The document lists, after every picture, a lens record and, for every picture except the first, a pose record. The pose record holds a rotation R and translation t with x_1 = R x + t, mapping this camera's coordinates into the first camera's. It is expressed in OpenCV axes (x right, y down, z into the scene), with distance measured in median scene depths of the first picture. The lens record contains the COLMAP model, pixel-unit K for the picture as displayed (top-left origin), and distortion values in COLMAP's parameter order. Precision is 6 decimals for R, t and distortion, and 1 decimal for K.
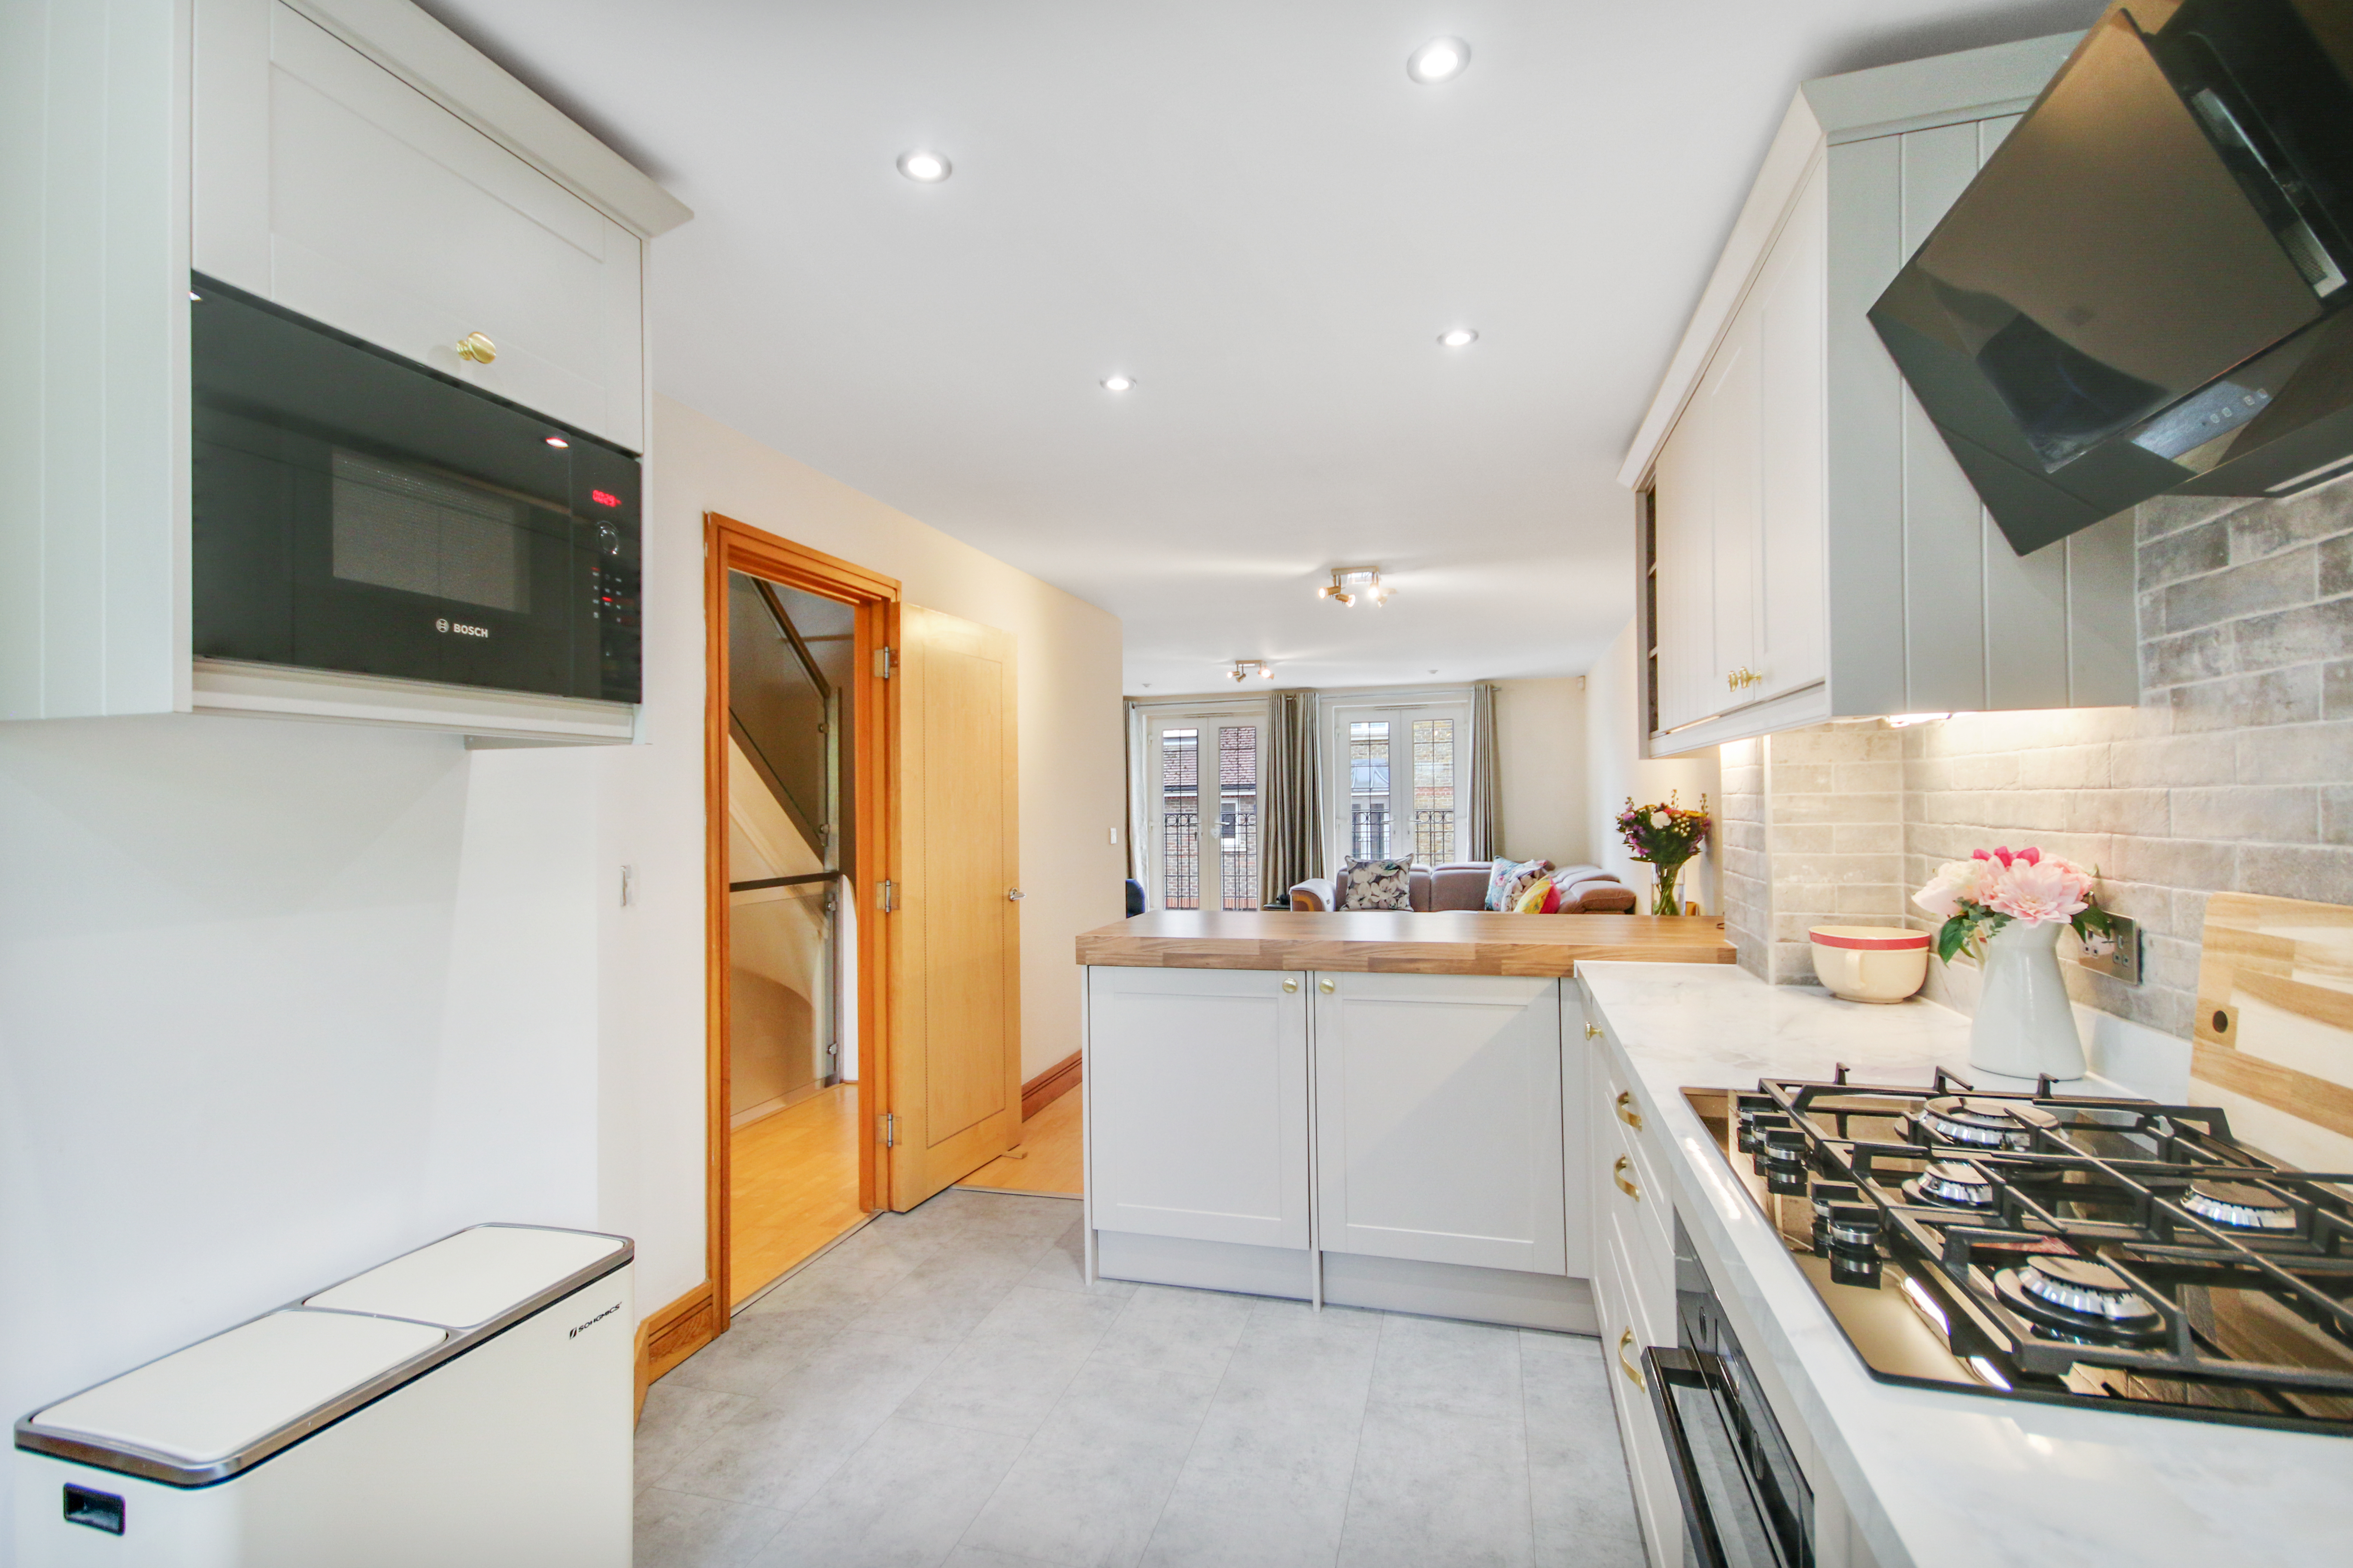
lens RADIAL K [[1107.5, 0, 1176.2], [0, 1107.5, 797.2], [0, 0, 1]] dist [0.001949, 0.000247]
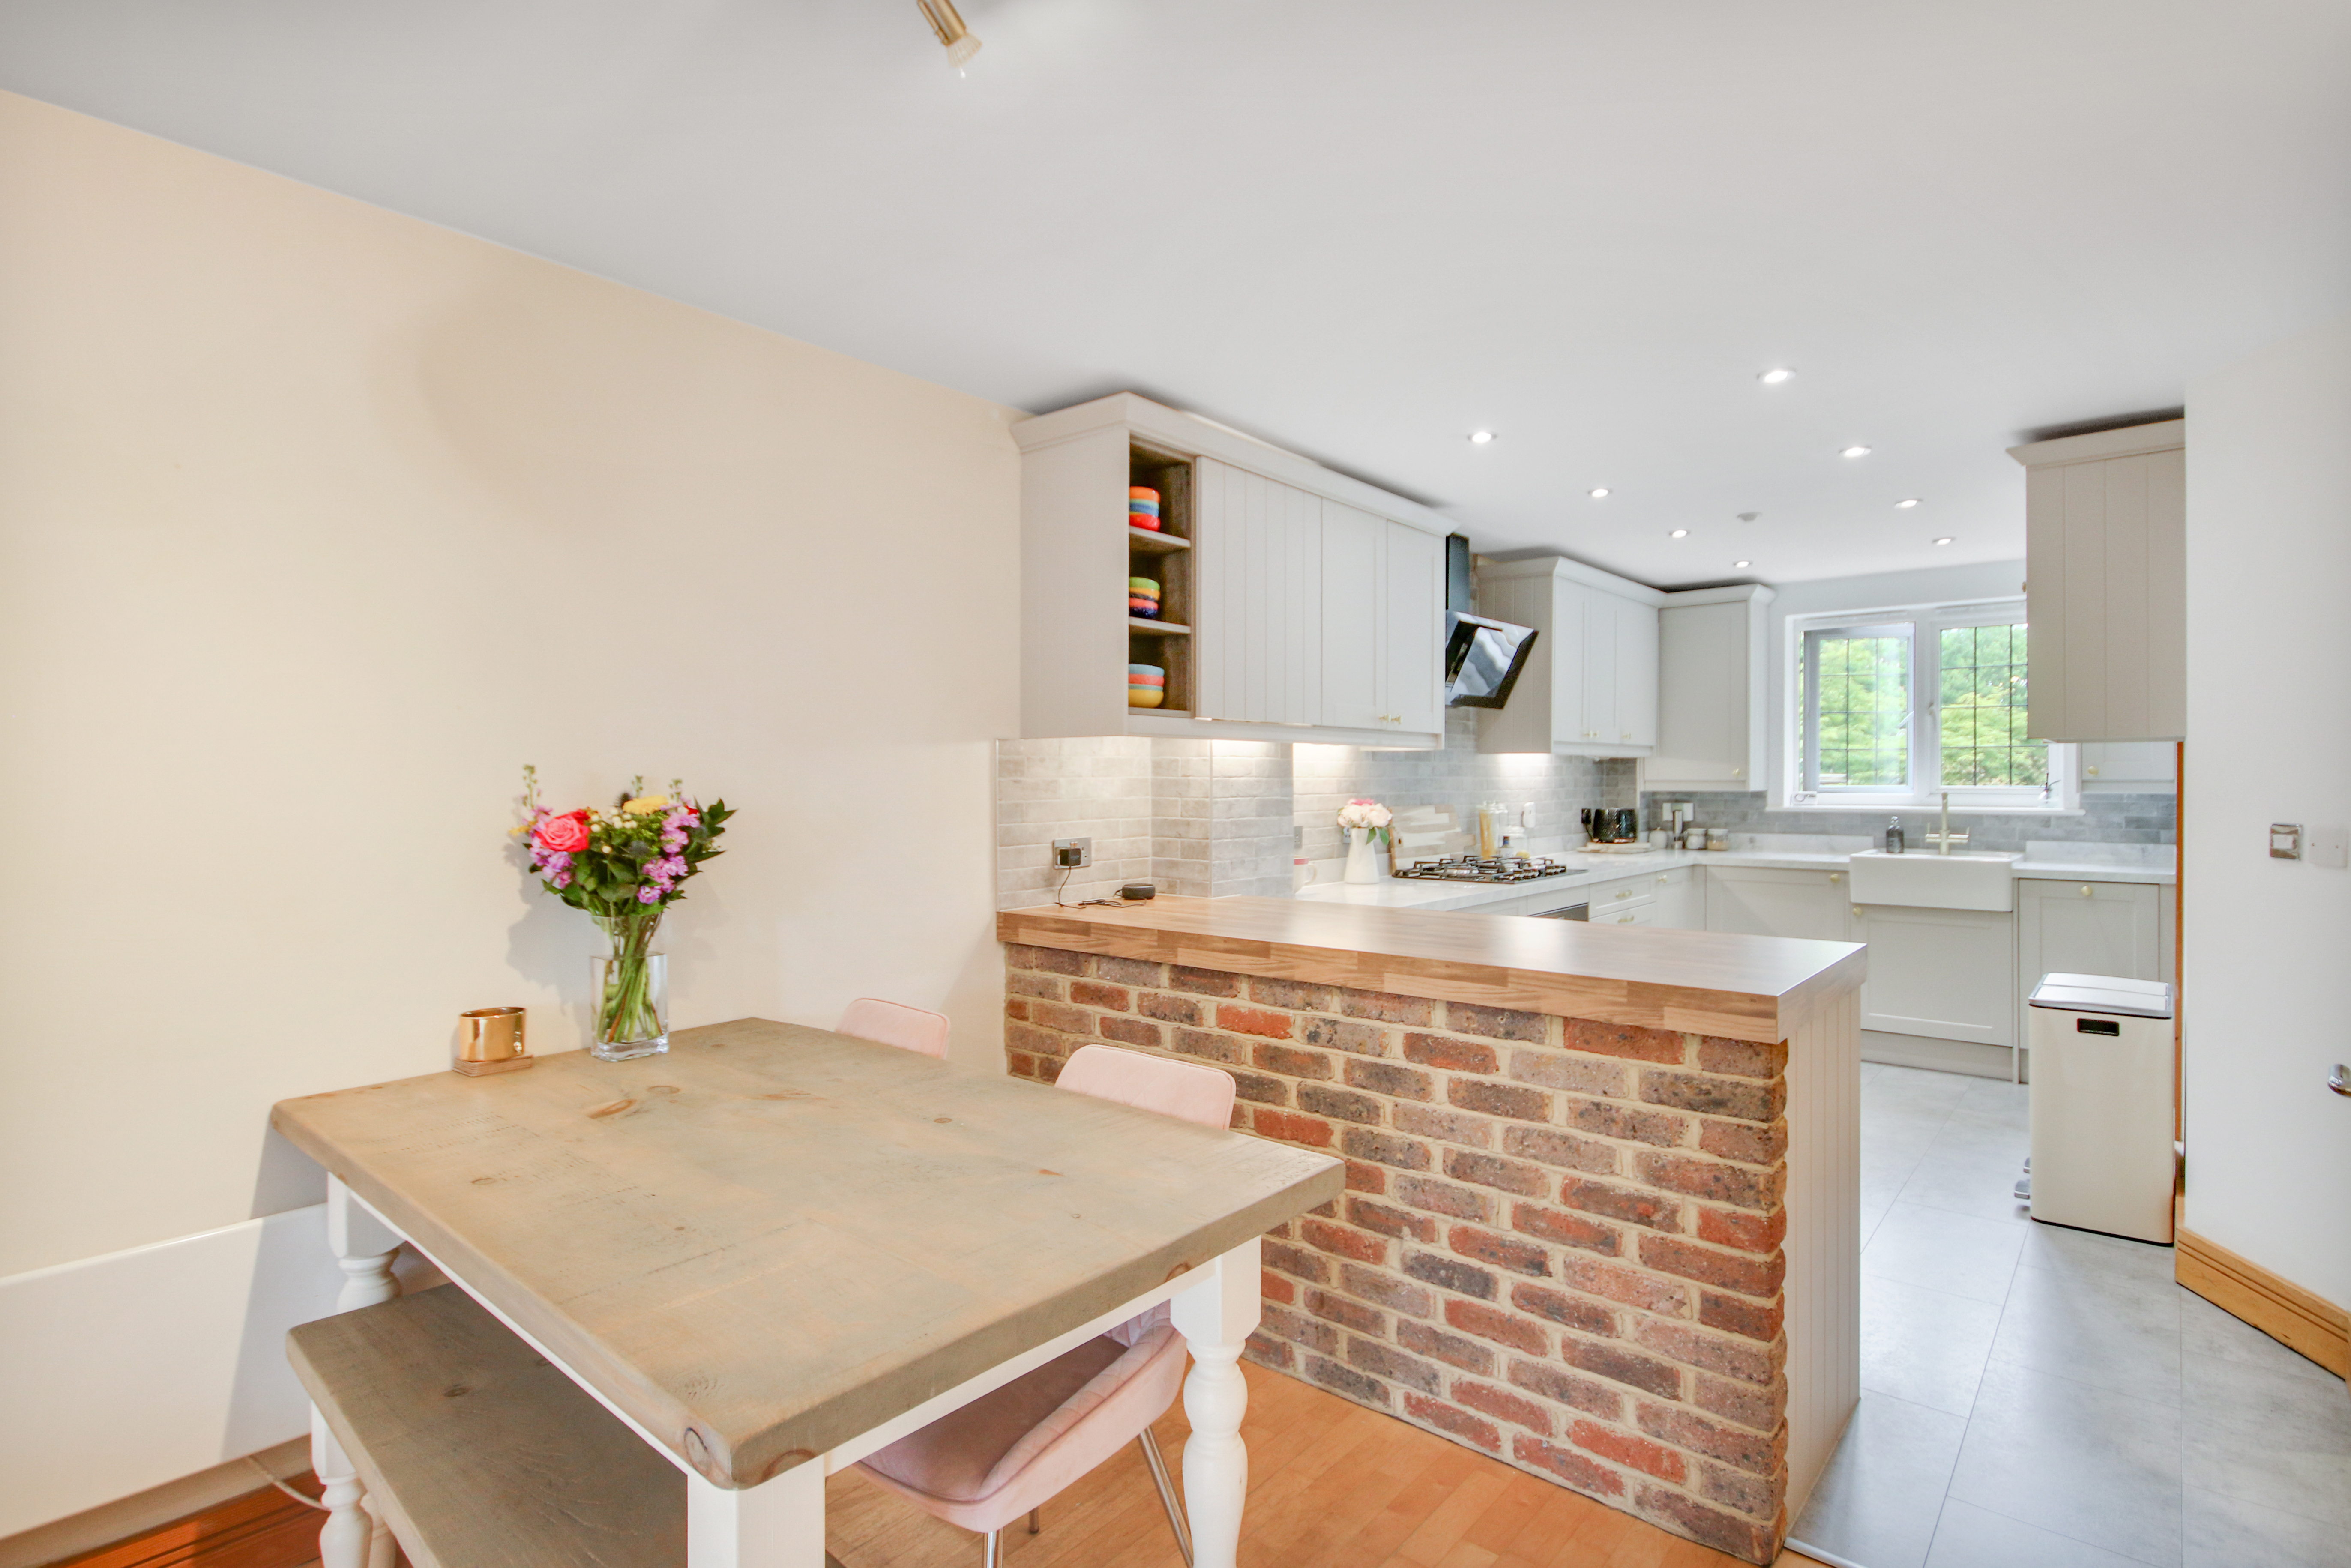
lens RADIAL K [[1156.9, 0, 1175.5], [0, 1156.9, 784.0], [0, 0, 1]] dist [0.004516, 0.001150]
pose [[-0.910853, 0.014825, 0.412464, 0.017152], [0.013307, 0.999890, -0.006552, 0.014825], [-0.412515, -0.000479, -0.910950, 2.633293]]
